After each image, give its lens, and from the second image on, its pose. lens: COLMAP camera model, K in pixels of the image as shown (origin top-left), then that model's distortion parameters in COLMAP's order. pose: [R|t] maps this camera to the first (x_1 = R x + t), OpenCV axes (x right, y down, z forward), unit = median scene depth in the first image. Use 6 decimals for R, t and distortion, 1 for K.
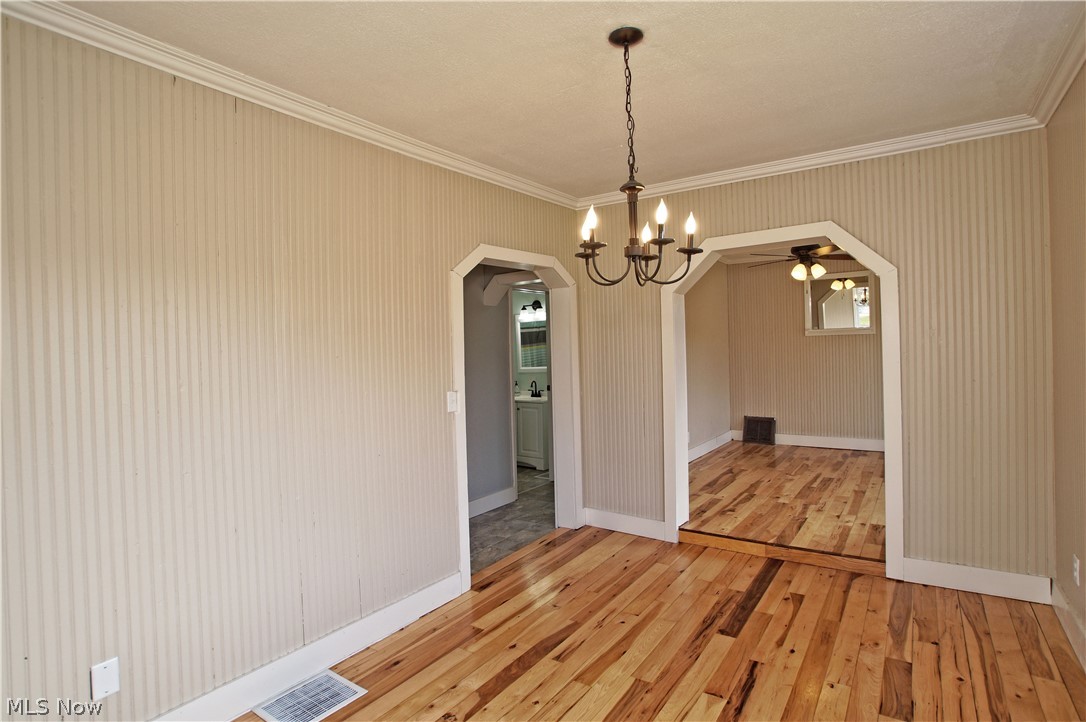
lens RADIAL K [[546.3, 0, 543.0], [0, 546.3, 361.0], [0, 0, 1]] dist [-0.056685, 0.028181]
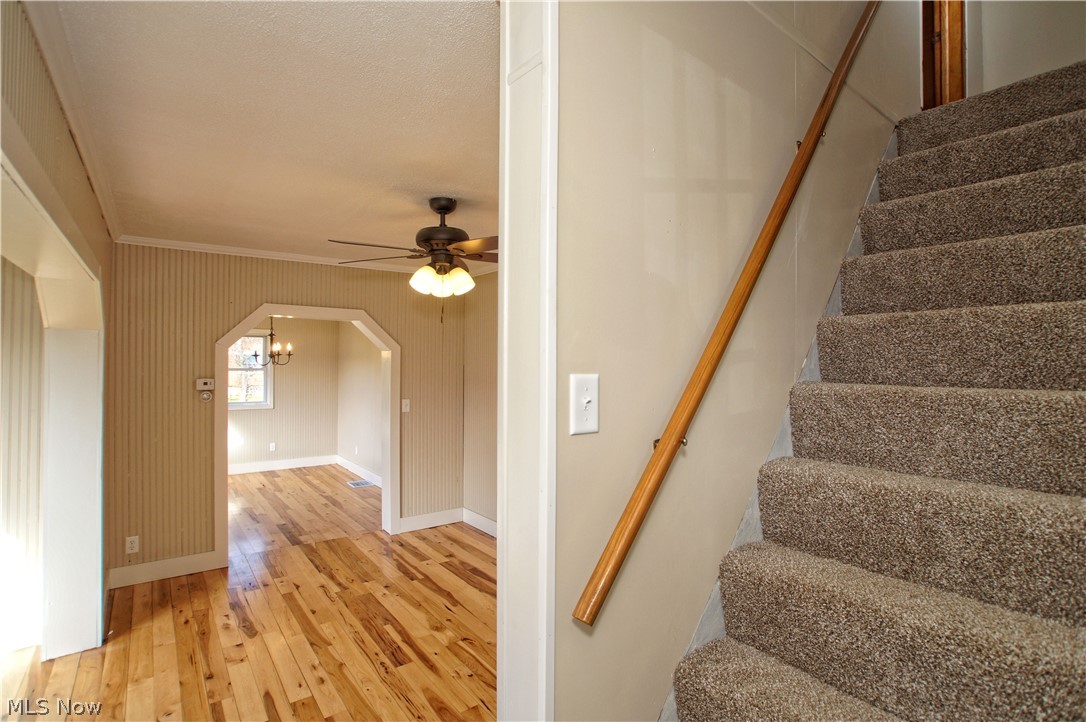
lens RADIAL K [[522.8, 0, 549.5], [0, 522.8, 360.6], [0, 0, 1]] dist [-0.059362, 0.022696]
pose [[-0.288001, 0.021942, -0.957379, 1.914148], [-0.010451, 0.999606, 0.026053, -0.194055], [0.957573, 0.017509, -0.287658, 2.525304]]
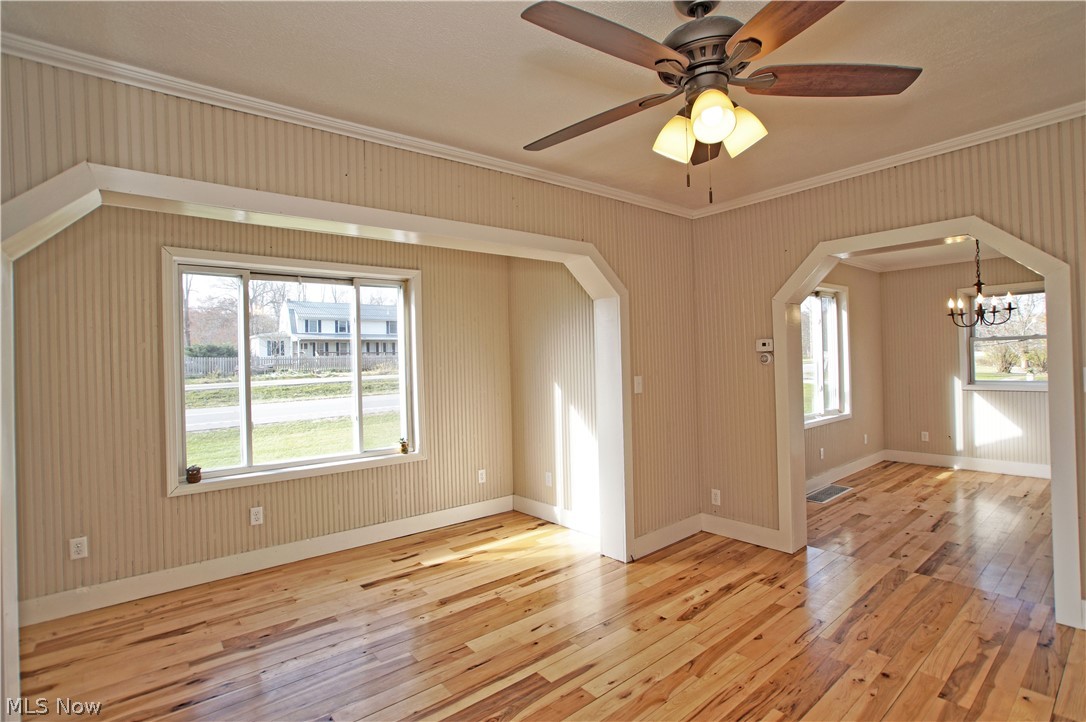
lens RADIAL K [[522.8, 0, 549.5], [0, 522.8, 360.6], [0, 0, 1]] dist [-0.059362, 0.022696]
pose [[-0.965013, 0.055409, 0.256282, 1.031340], [0.058826, 0.998252, 0.005680, -0.082542], [-0.255519, 0.020558, -0.966585, 2.617501]]
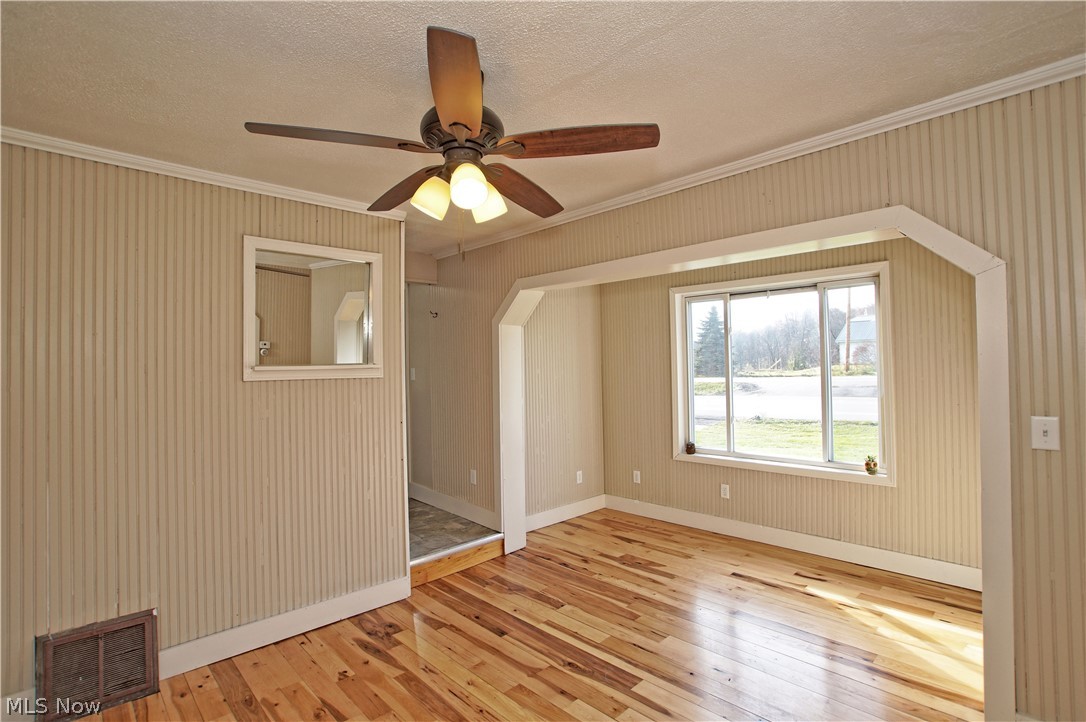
lens RADIAL K [[522.8, 0, 549.5], [0, 522.8, 360.6], [0, 0, 1]] dist [-0.059362, 0.022696]
pose [[0.171473, 0.035066, 0.984565, 0.389953], [0.027680, 0.998800, -0.040394, -0.086842], [-0.984800, 0.034179, 0.170297, 1.824249]]
